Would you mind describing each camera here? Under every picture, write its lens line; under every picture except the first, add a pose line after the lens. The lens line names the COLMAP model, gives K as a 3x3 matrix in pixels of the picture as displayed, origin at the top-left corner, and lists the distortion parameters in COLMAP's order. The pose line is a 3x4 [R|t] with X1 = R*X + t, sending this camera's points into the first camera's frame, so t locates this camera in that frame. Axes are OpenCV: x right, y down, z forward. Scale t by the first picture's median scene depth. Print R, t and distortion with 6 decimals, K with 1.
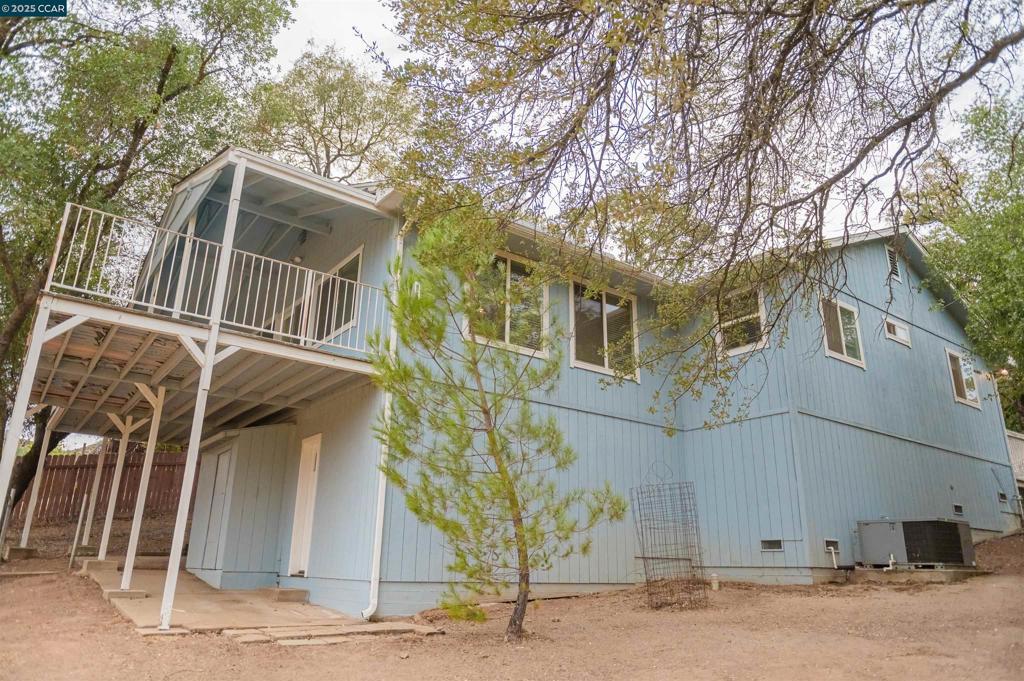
lens RADIAL K [[688.9, 0, 513.4], [0, 688.9, 340.3], [0, 0, 1]] dist [-0.011710, 0.001895]
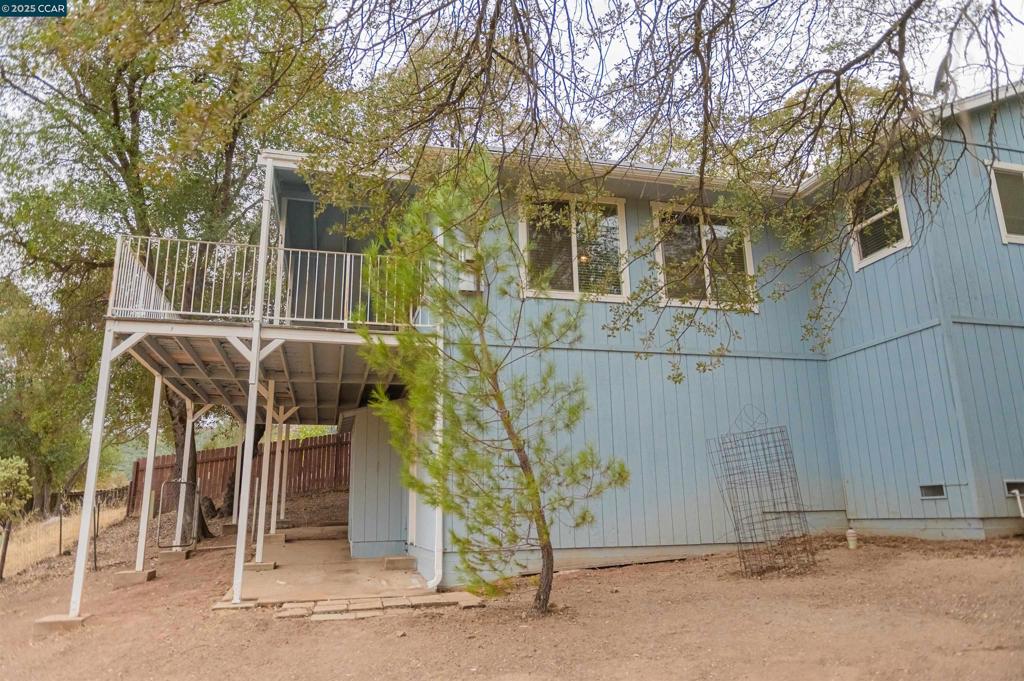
lens RADIAL K [[688.9, 0, 513.0], [0, 688.9, 340.2], [0, 0, 1]] dist [-0.011710, 0.001895]
pose [[0.927234, -0.127820, -0.351994, 0.281366], [0.152479, 0.987365, 0.043123, 0.018257], [0.342035, -0.093657, 0.935008, 0.124977]]
